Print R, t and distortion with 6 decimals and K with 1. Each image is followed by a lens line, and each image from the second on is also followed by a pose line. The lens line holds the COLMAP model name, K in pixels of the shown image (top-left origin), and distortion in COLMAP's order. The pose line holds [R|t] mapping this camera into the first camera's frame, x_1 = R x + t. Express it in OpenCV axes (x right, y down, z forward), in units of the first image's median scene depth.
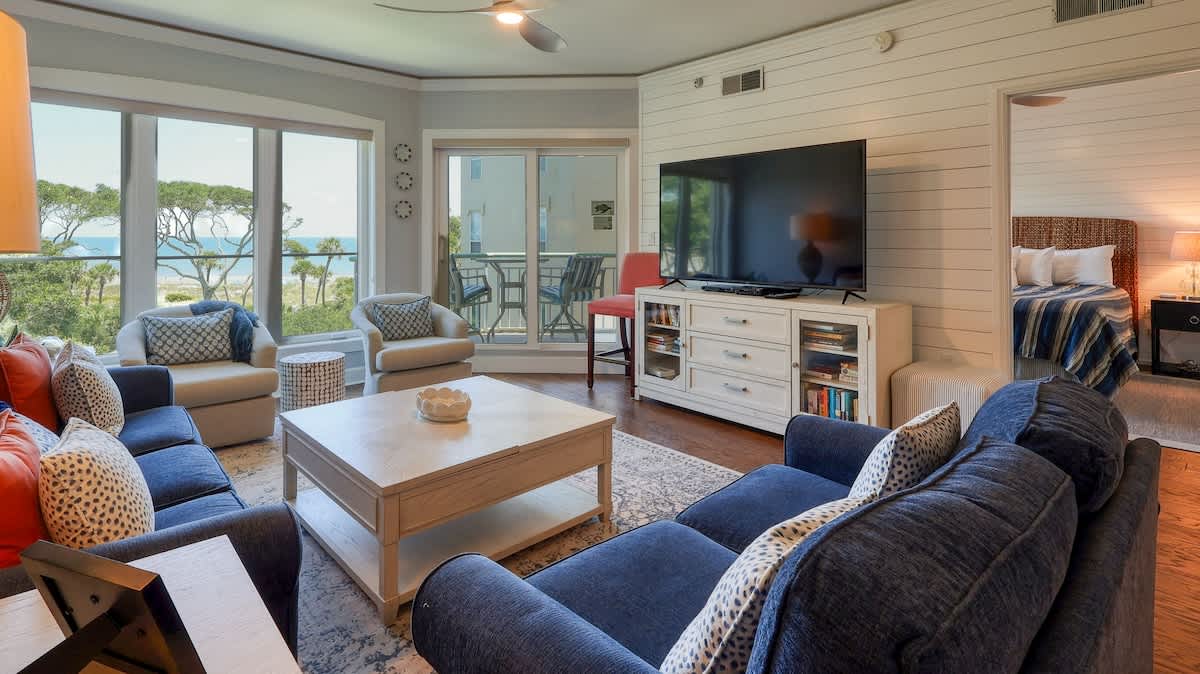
lens RADIAL K [[597.8, 0, 600.0], [0, 597.8, 222.7], [0, 0, 1]] dist [-0.001074, 0.000697]
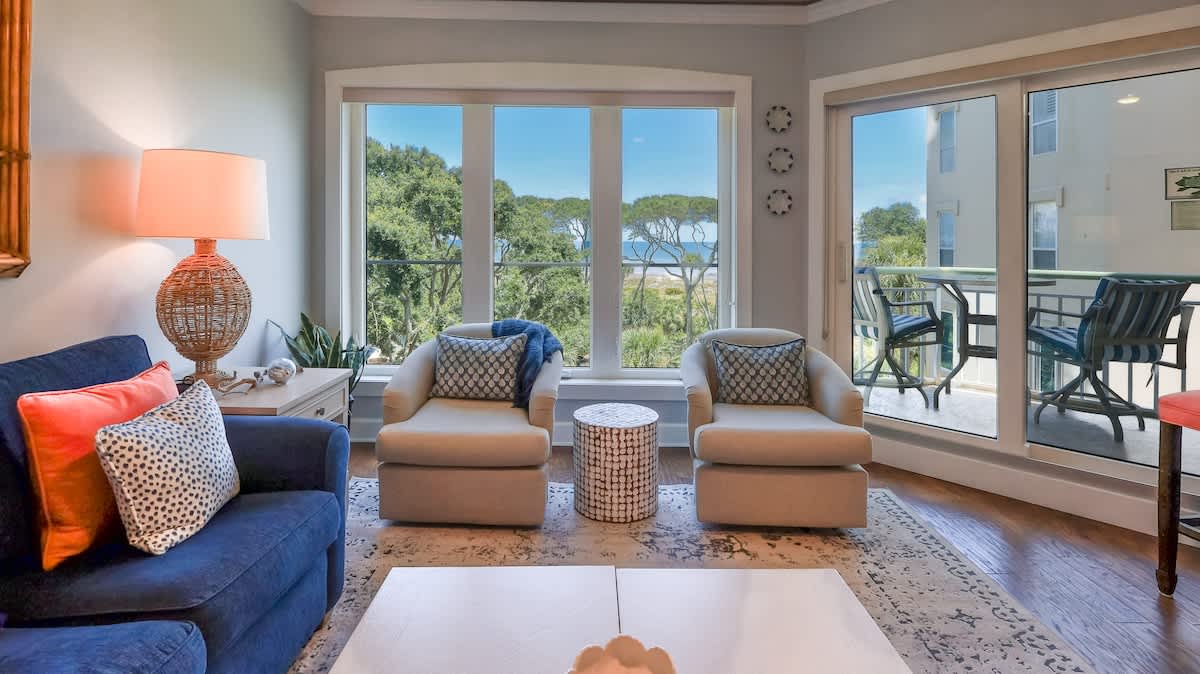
lens RADIAL K [[580.0, 0, 596.3], [0, 580.0, 240.7], [0, 0, 1]] dist [-0.003617, 0.000889]
pose [[0.720787, 0.004455, -0.693142, -0.023096], [0.009054, 0.999834, 0.015841, 0.009420], [0.693098, -0.017694, 0.720627, 0.390862]]
